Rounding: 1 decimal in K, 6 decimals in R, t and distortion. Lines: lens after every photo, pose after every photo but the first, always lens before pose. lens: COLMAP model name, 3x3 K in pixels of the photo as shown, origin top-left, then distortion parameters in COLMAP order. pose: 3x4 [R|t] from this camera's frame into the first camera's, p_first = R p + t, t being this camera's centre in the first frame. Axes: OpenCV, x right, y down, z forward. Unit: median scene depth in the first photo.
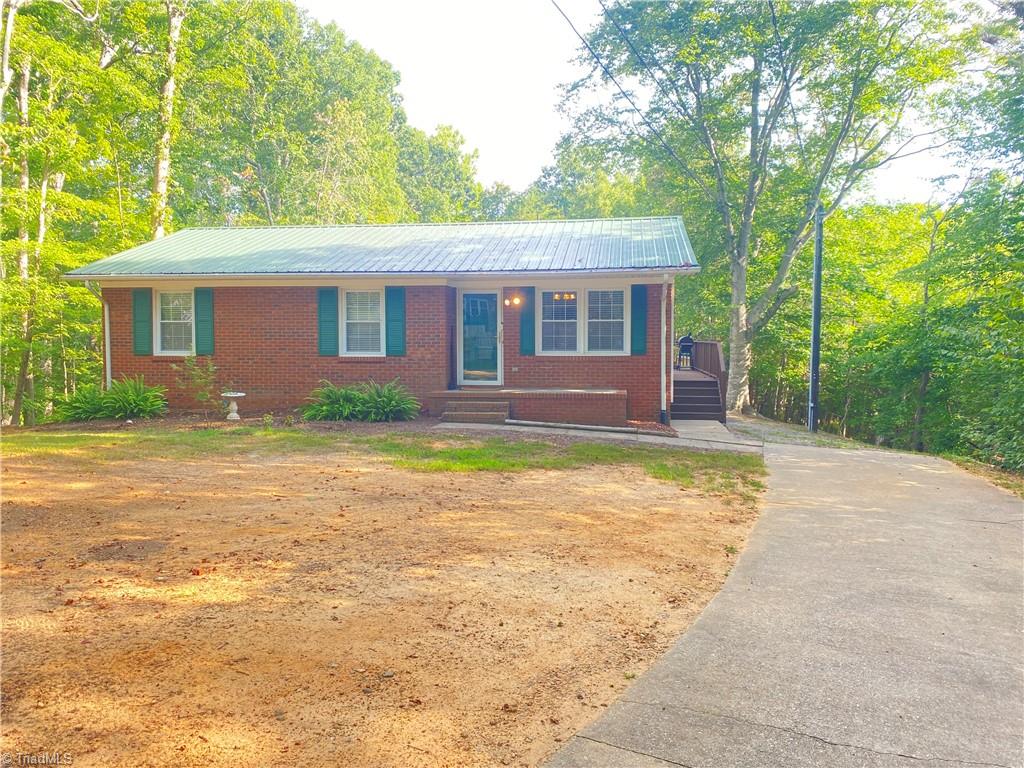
lens RADIAL K [[755.3, 0, 512.0], [0, 755.3, 384.0], [0, 0, 1]] dist [0.048004, -0.075852]
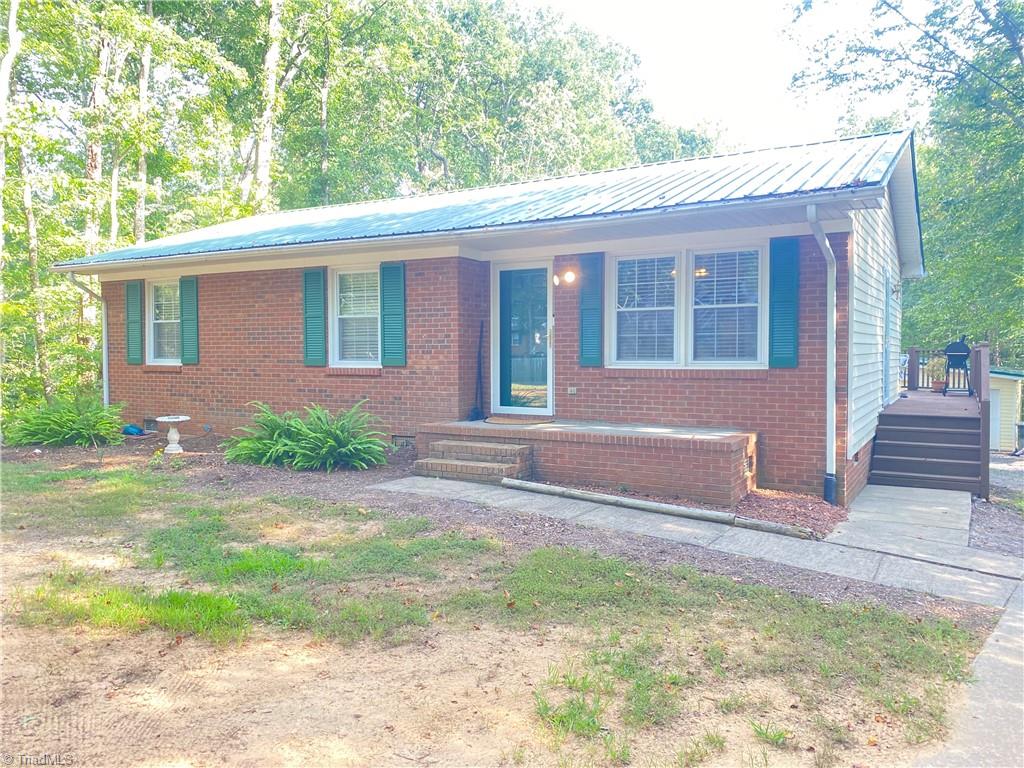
lens RADIAL K [[755.3, 0, 512.0], [0, 755.3, 384.0], [0, 0, 1]] dist [0.048004, -0.075852]
pose [[0.926943, 0.014999, -0.374903, 0.188195], [-0.021620, 0.999676, -0.013459, -0.015351], [0.374579, 0.020581, 0.926967, 0.419801]]
